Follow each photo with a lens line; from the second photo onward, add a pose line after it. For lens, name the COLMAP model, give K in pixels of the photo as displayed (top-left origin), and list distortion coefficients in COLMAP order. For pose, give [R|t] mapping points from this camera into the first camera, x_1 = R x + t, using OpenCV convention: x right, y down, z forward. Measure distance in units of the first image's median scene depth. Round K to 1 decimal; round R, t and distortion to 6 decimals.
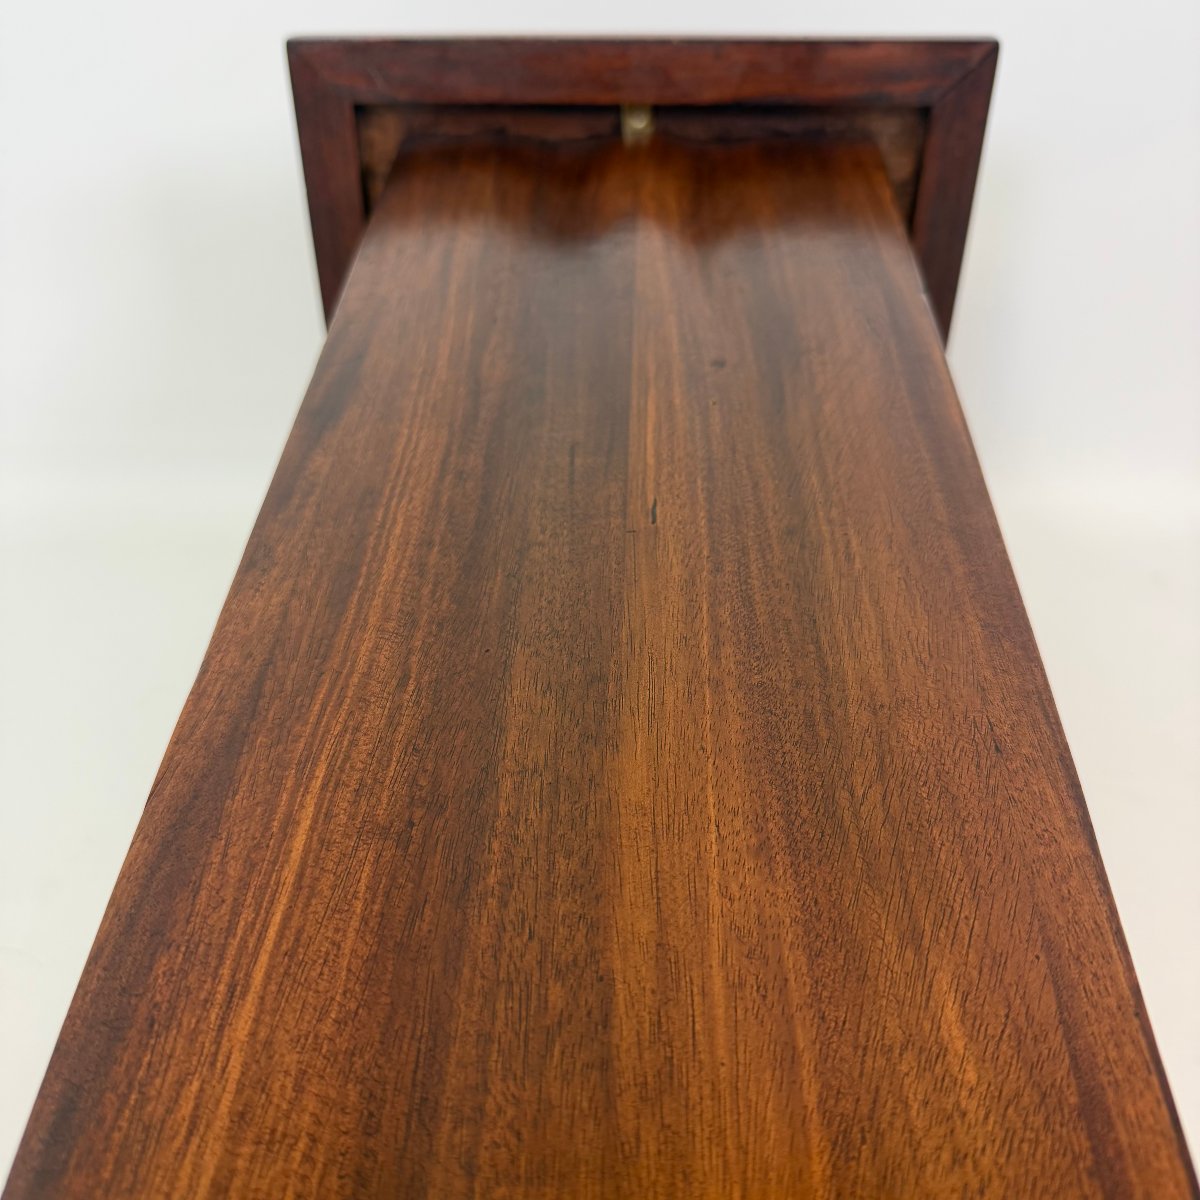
lens RADIAL K [[1312.9, 0, 600.0], [0, 1312.9, 600.0], [0, 0, 1]] dist [0.091631, -0.034730]
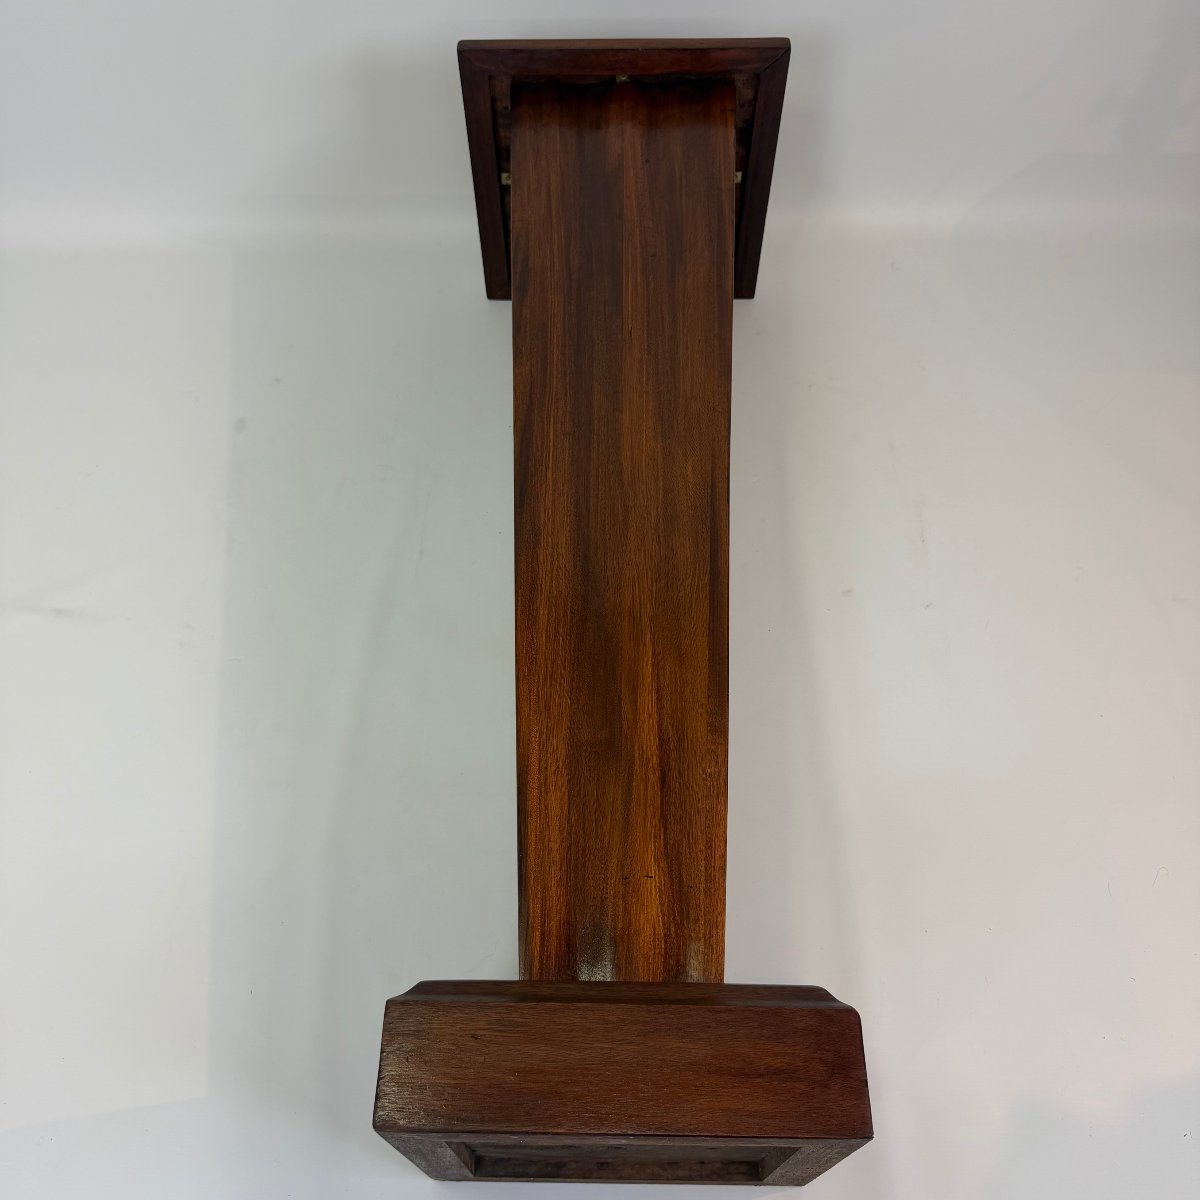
lens RADIAL K [[1312.9, 0, 600.0], [0, 1312.9, 600.0], [0, 0, 1]] dist [0.091631, -0.034730]
pose [[0.999738, -0.022365, 0.004901, -0.073855], [0.019211, 0.935859, 0.351852, -0.652793], [-0.012456, -0.351665, 0.936043, -2.541832]]
